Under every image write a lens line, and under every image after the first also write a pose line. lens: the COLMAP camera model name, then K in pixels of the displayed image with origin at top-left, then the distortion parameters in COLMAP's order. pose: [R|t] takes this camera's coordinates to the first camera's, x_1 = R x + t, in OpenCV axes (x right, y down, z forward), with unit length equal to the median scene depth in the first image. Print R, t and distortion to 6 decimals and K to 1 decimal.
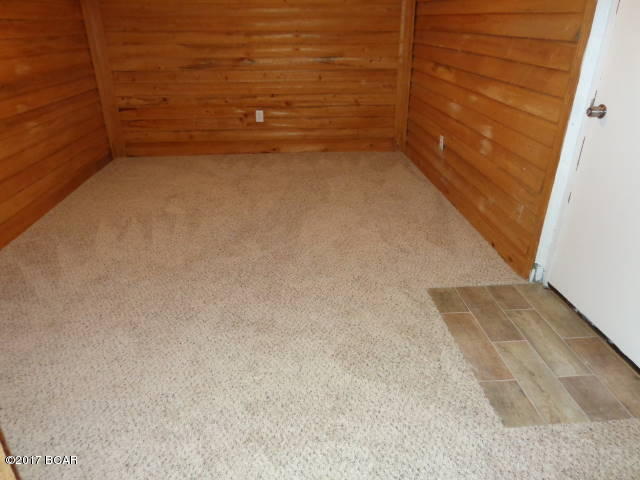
lens RADIAL K [[458.8, 0, 315.3], [0, 458.8, 233.9], [0, 0, 1]] dist [0.018207, 0.021302]
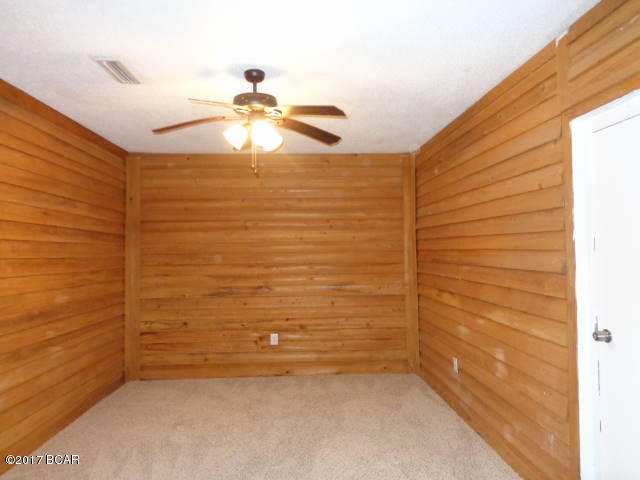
lens RADIAL K [[458.8, 0, 319.1], [0, 458.8, 238.2], [0, 0, 1]] dist [0.018207, 0.021302]
pose [[0.999861, -0.005281, -0.015835, -0.004202], [-0.002433, 0.892416, -0.451208, 0.007451], [0.016514, 0.451183, 0.892278, -0.022022]]
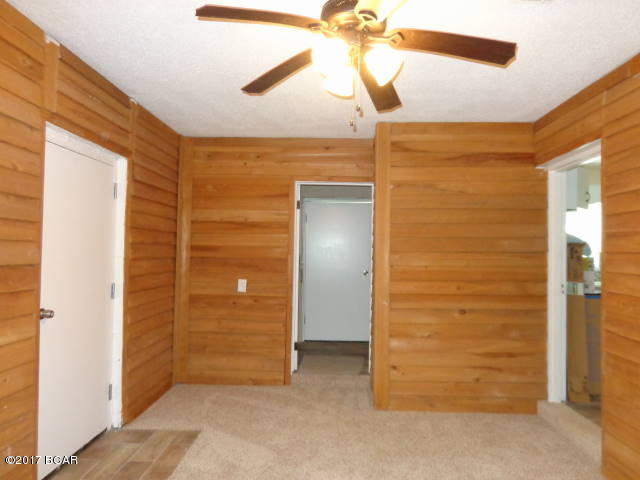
lens RADIAL K [[458.8, 0, 319.4], [0, 458.8, 240.3], [0, 0, 1]] dist [0.018207, 0.021302]
pose [[-0.995458, -0.007560, 0.094900, -0.200380], [0.031382, 0.915064, 0.402085, -0.790102], [-0.089879, 0.403237, -0.910671, 1.708439]]
